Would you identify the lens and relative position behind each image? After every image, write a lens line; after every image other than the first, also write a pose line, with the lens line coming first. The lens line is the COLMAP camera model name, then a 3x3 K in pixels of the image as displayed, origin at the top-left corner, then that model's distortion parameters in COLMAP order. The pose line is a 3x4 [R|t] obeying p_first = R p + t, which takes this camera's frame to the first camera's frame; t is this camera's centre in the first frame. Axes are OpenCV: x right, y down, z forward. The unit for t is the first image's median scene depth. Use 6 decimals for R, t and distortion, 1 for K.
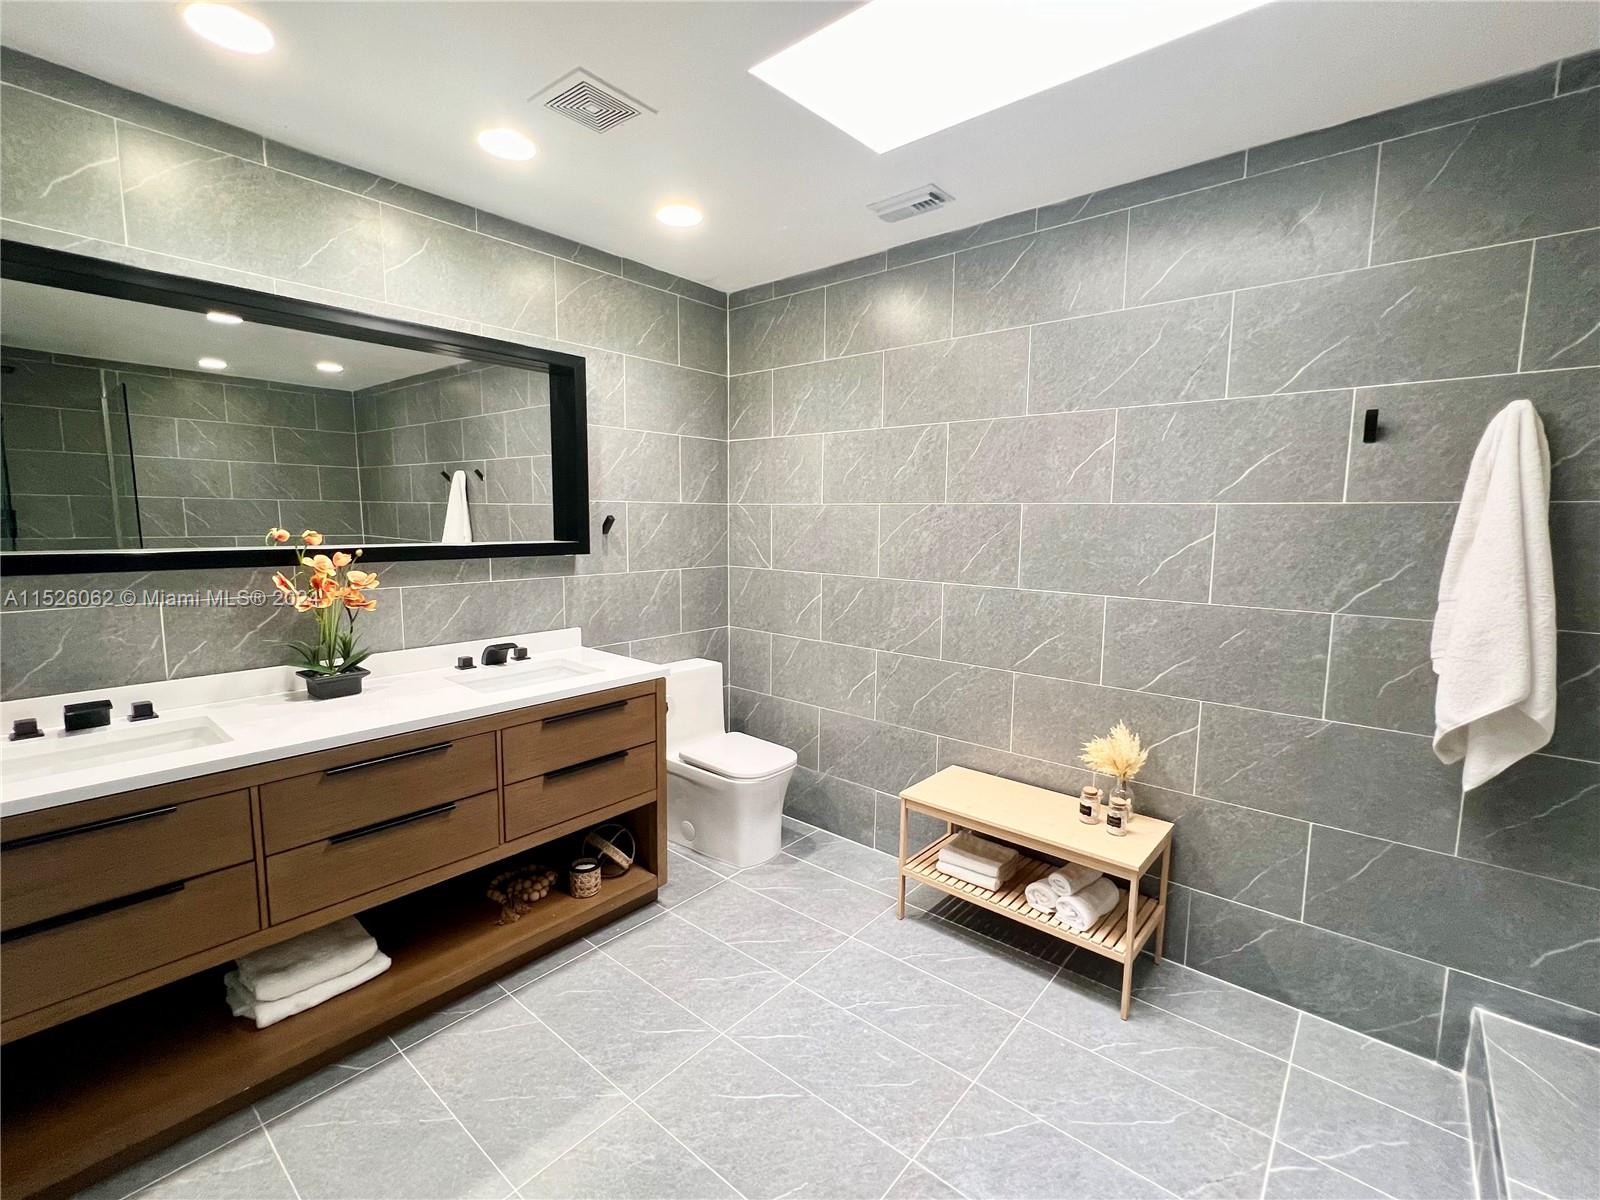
lens RADIAL K [[707.7, 0, 795.8], [0, 707.7, 599.6], [0, 0, 1]] dist [0.002272, 0.000628]
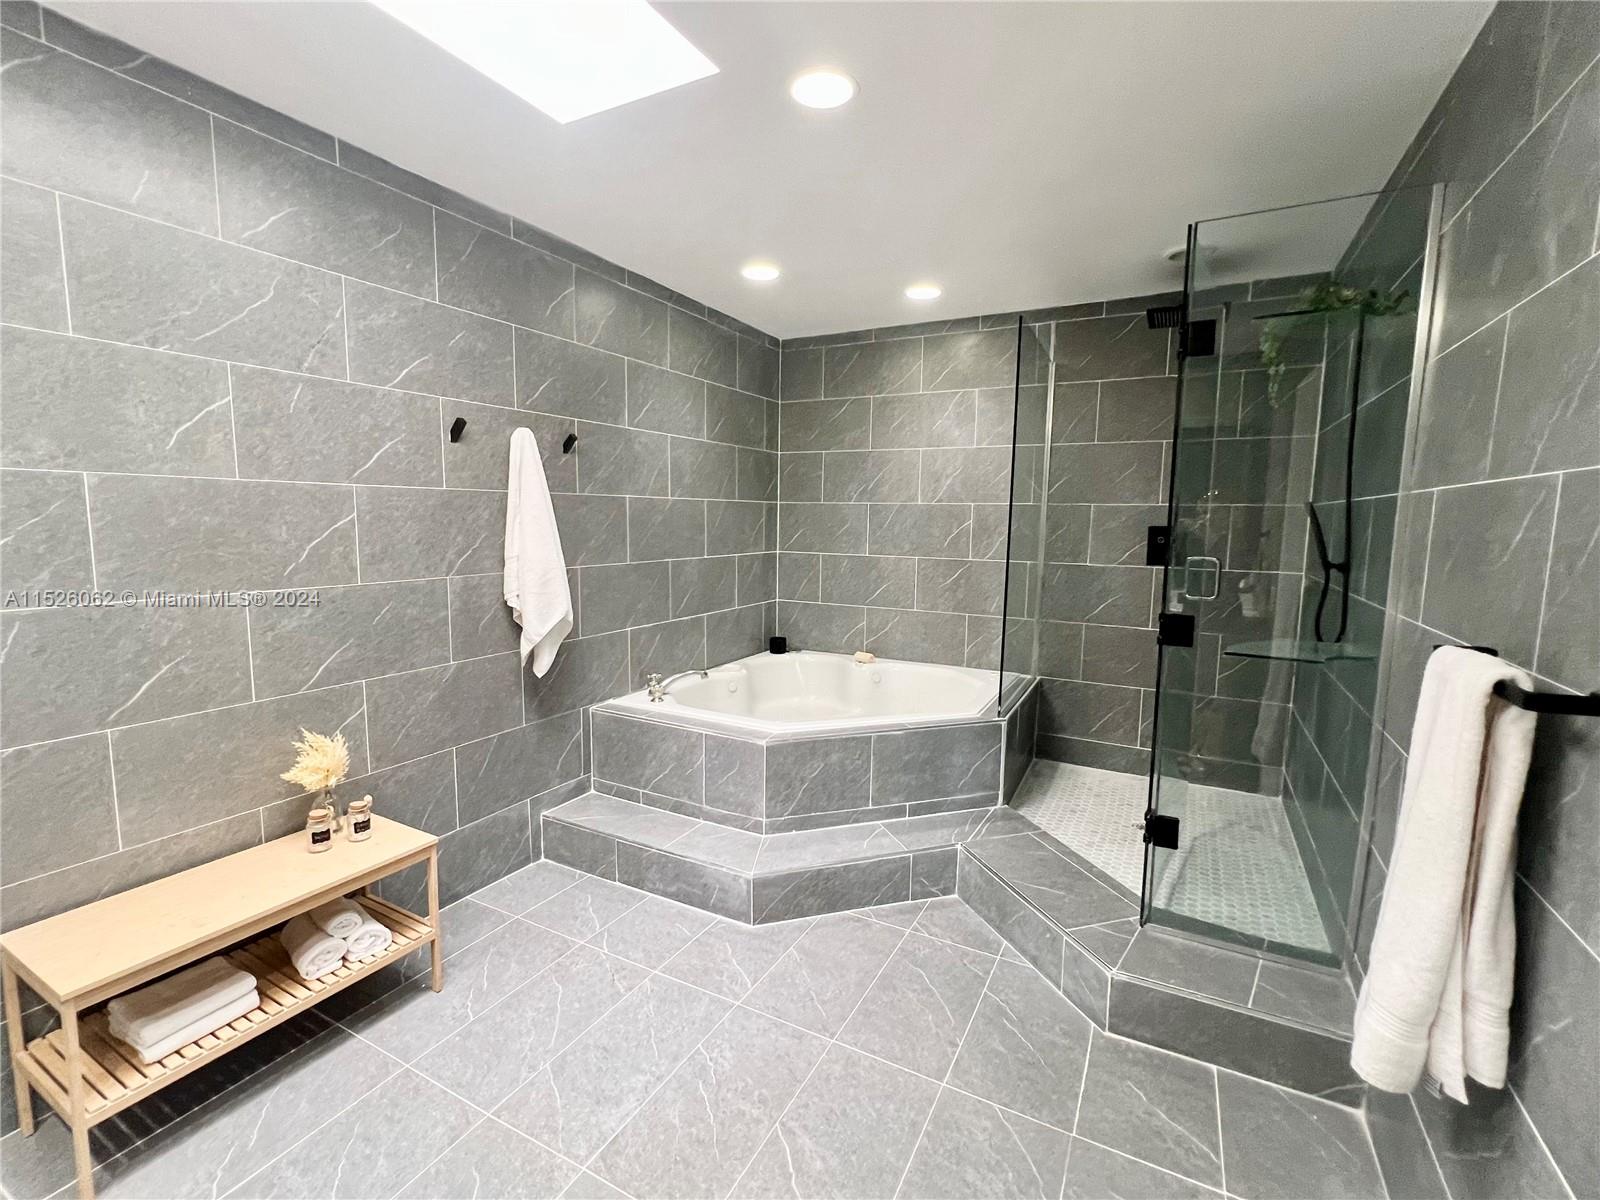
lens RADIAL K [[707.7, 0, 795.5], [0, 707.7, 598.8], [0, 0, 1]] dist [0.002272, 0.000628]
pose [[-0.201687, -0.124071, 0.971560, -0.524273], [0.105989, 0.983355, 0.147579, -0.055666], [-0.973699, 0.132739, -0.185180, 0.573097]]
